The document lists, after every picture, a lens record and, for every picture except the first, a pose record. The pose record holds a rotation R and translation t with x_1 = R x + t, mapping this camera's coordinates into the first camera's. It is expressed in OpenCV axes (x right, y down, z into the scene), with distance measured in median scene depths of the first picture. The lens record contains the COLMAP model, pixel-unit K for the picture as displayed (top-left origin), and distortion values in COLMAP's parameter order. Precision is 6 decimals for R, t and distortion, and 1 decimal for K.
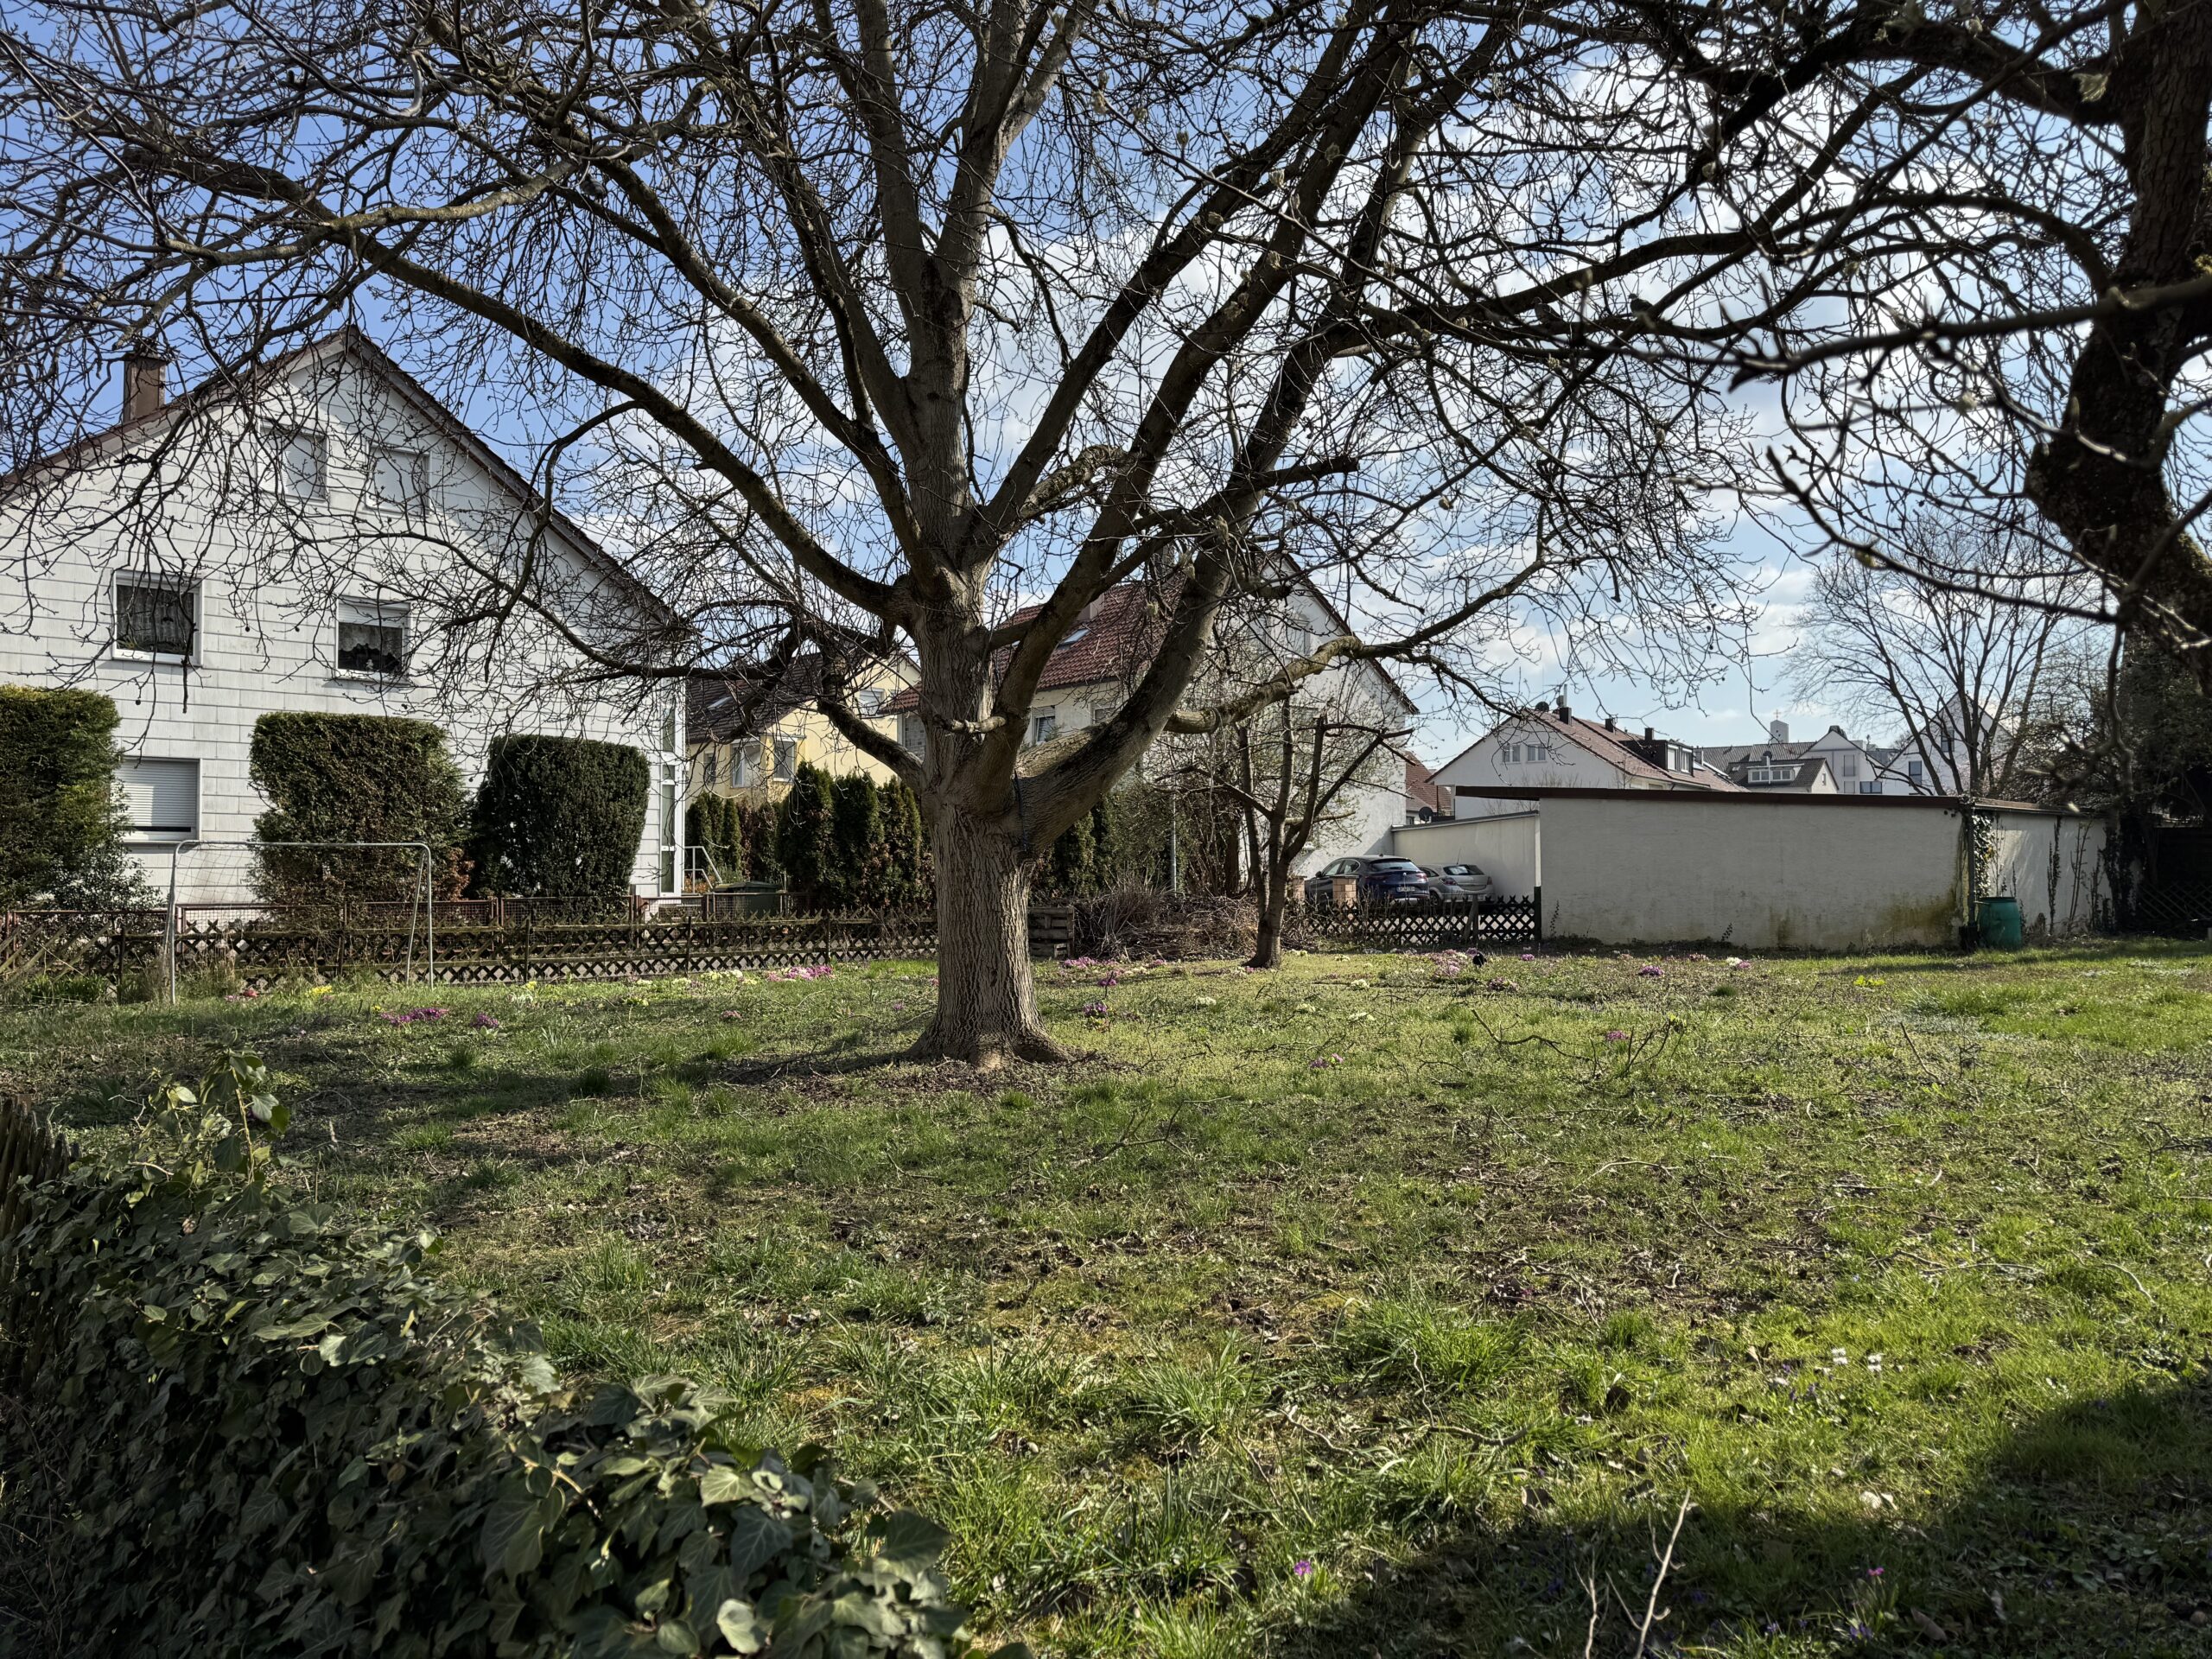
lens RADIAL K [[1555.3, 0, 1104.9], [0, 1555.3, 833.9], [0, 0, 1]] dist [0.001196, 0.000066]
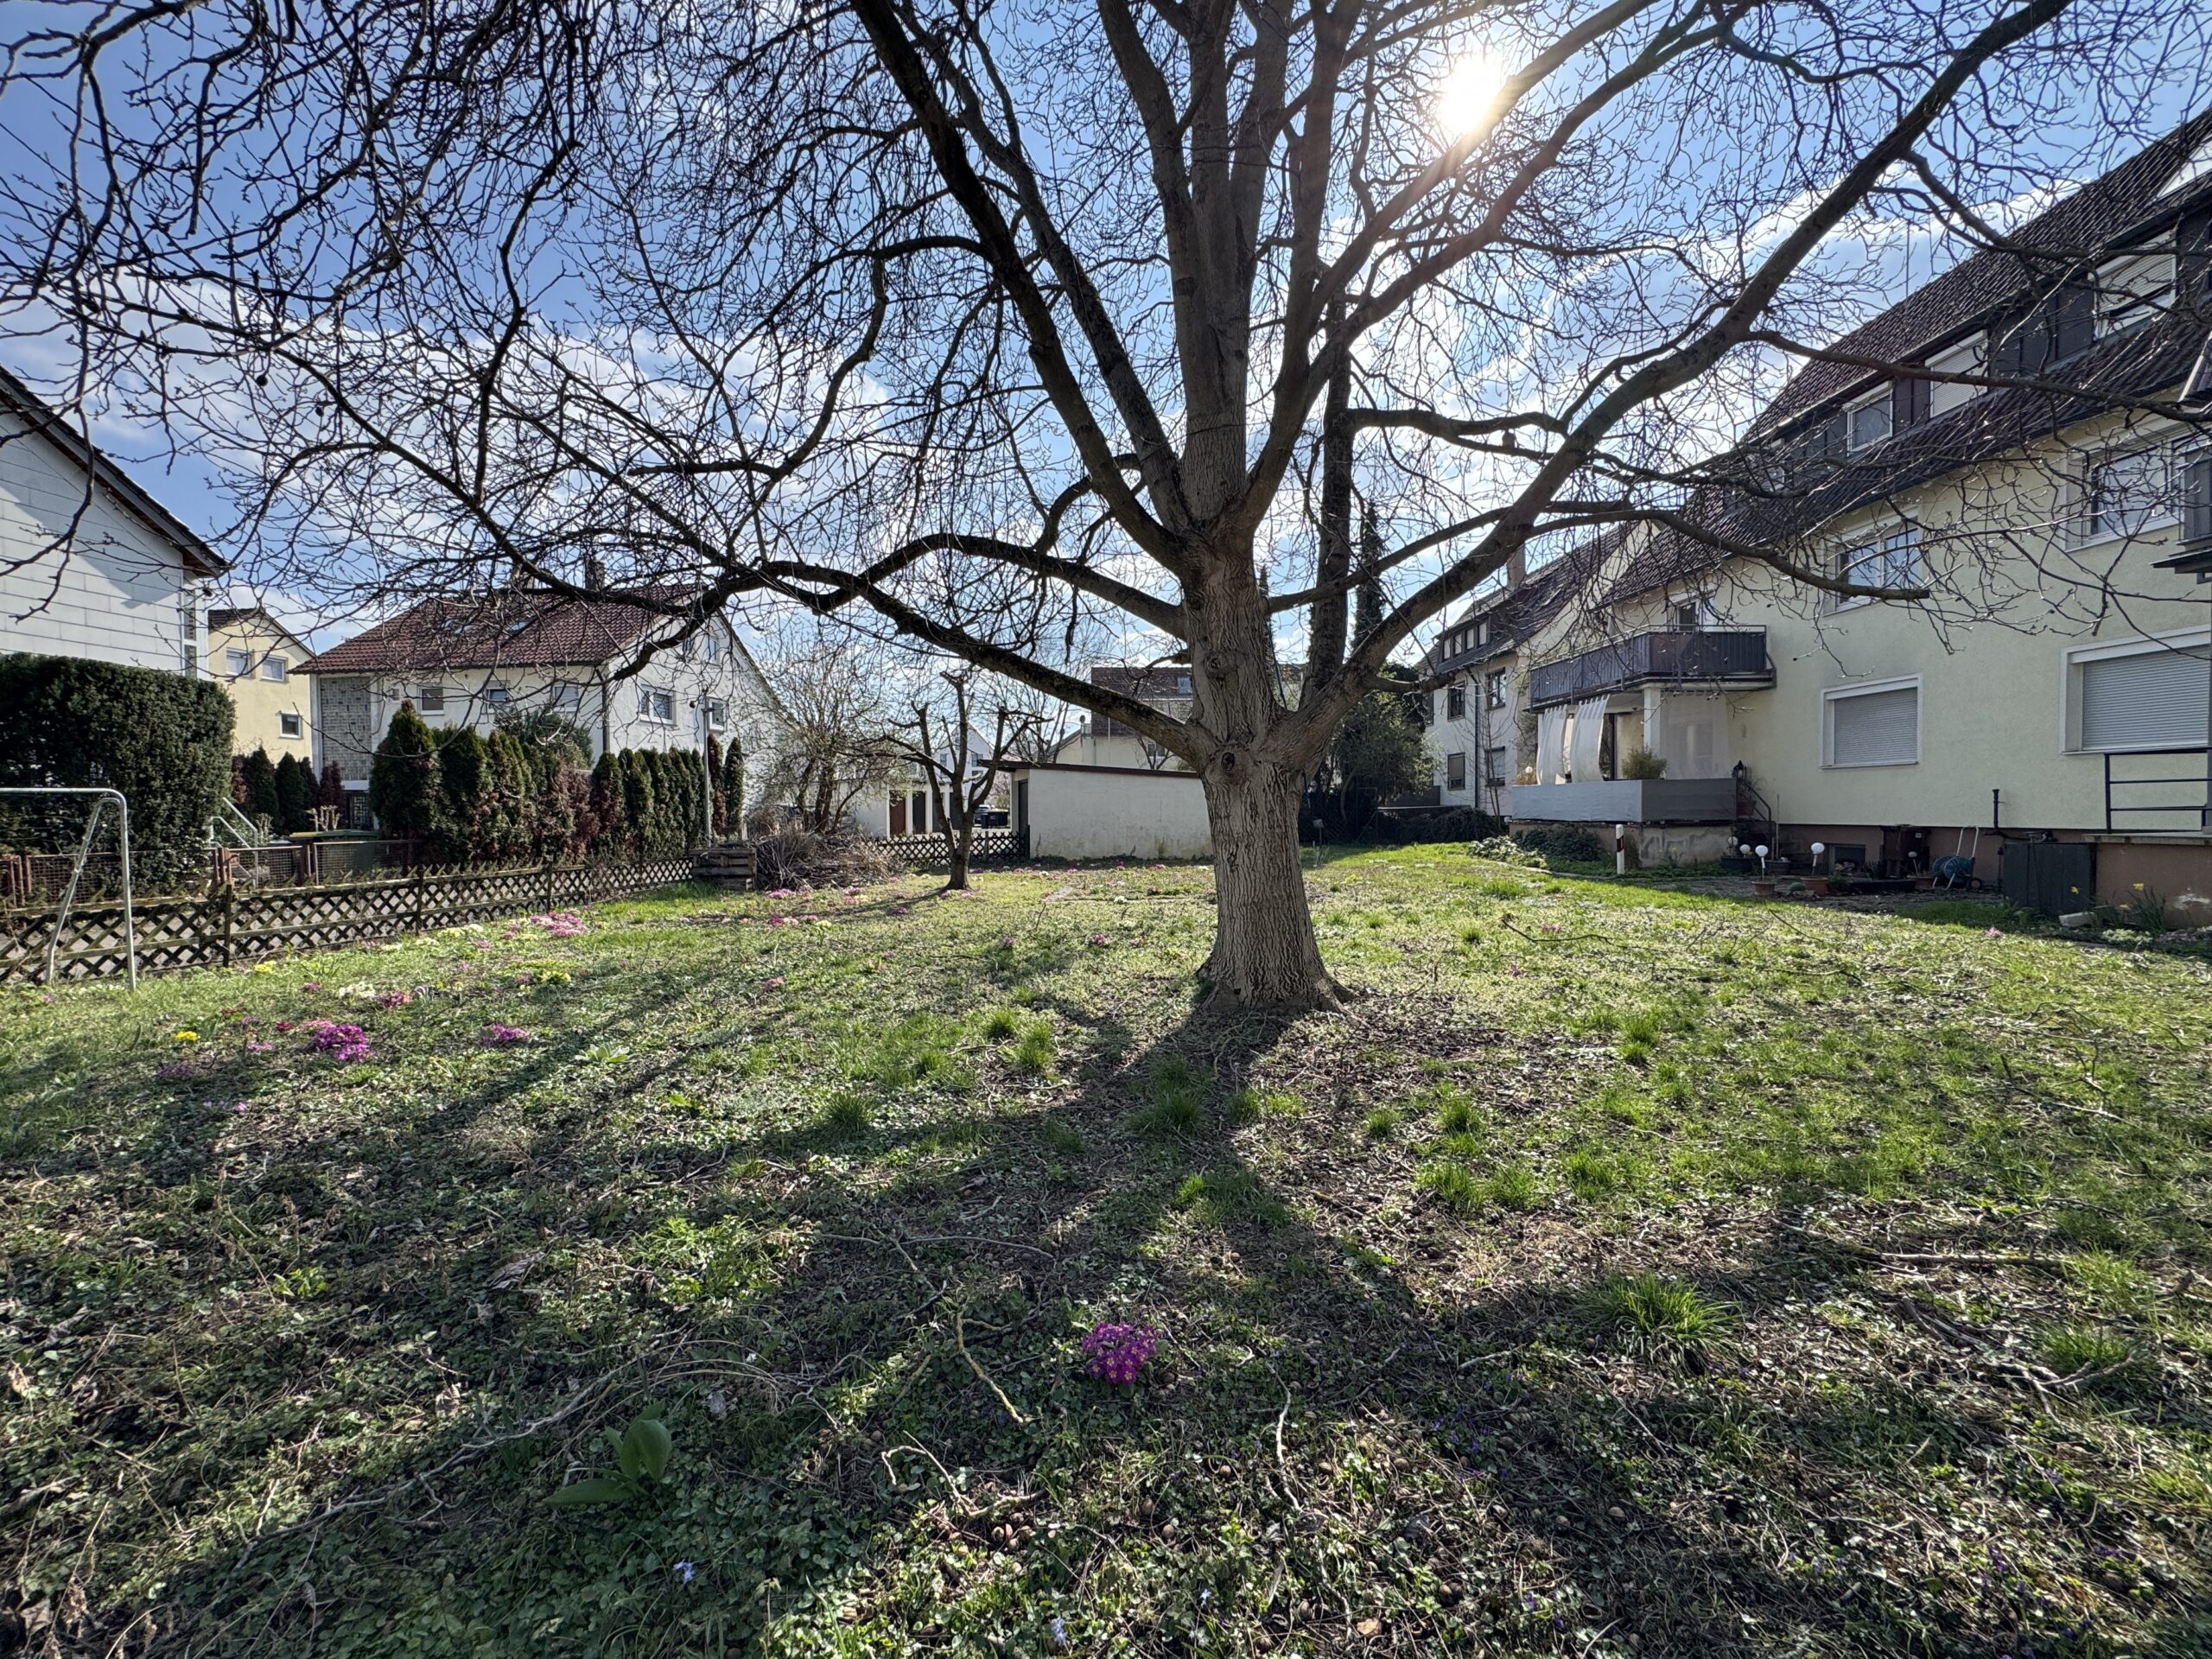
lens RADIAL K [[885.8, 0, 1104.2], [0, 885.8, 822.1], [0, 0, 1]] dist [0.000122, 0.000013]
pose [[0.722225, -0.010546, 0.691578, -0.342903], [-0.001350, 0.999860, 0.016658, 0.015611], [-0.691657, -0.012965, 0.722110, 0.351859]]
